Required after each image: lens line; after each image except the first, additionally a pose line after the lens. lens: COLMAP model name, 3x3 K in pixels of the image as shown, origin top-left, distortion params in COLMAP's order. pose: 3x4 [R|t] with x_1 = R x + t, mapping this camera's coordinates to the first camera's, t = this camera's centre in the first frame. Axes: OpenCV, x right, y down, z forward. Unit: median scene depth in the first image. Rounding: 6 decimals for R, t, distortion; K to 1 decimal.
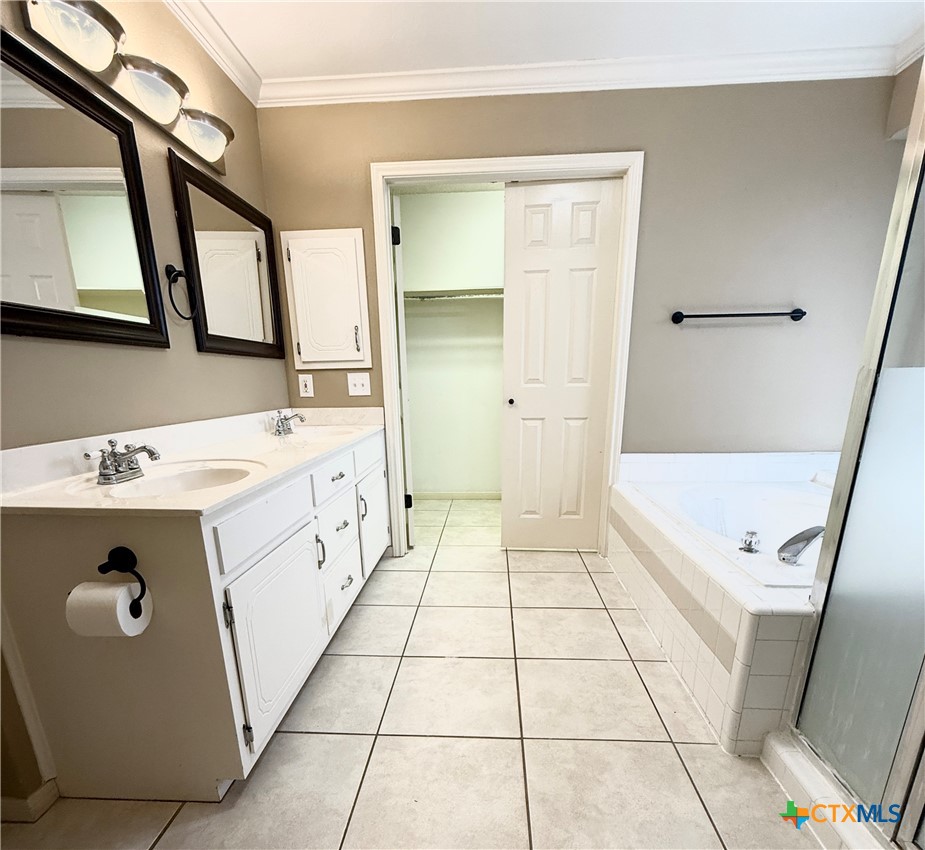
lens RADIAL K [[491.2, 0, 461.2], [0, 491.2, 529.9], [0, 0, 1]] dist [0.000601, 0.000685]
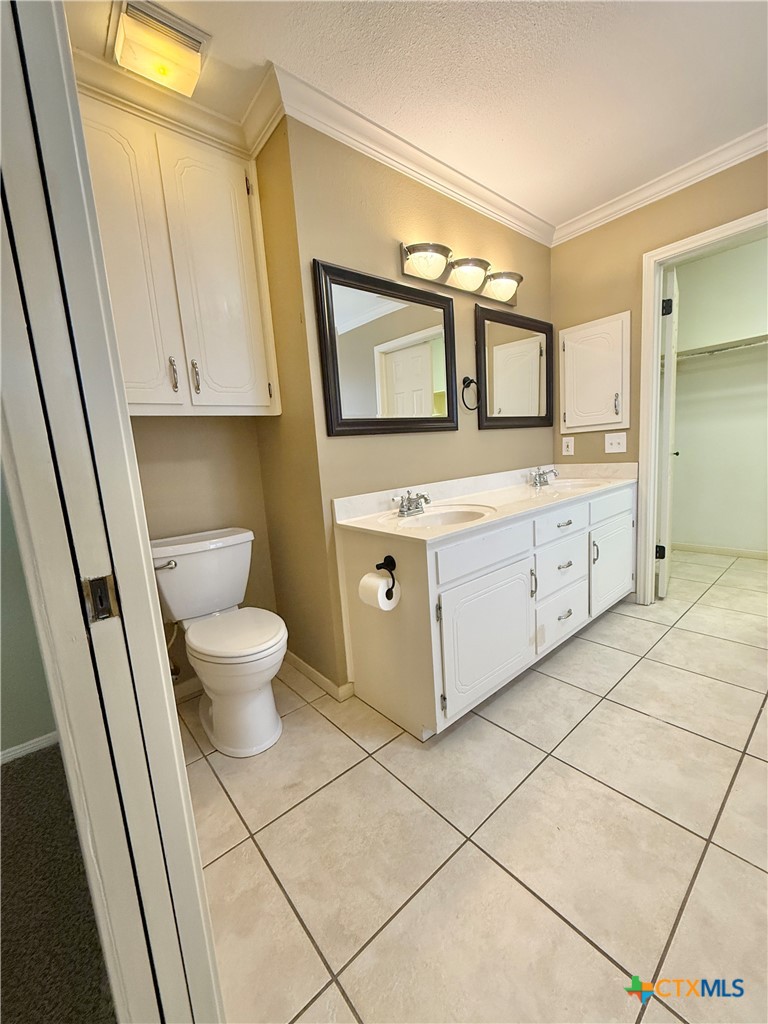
lens RADIAL K [[406.9, 0, 384.0], [0, 406.9, 512.0], [0, 0, 1]] dist [-0.000507, 0.000016]
pose [[0.686331, 0.072909, -0.723625, 0.161067], [-0.151020, 0.987563, -0.043734, -0.027650], [0.711437, 0.139297, 0.688806, 0.005140]]
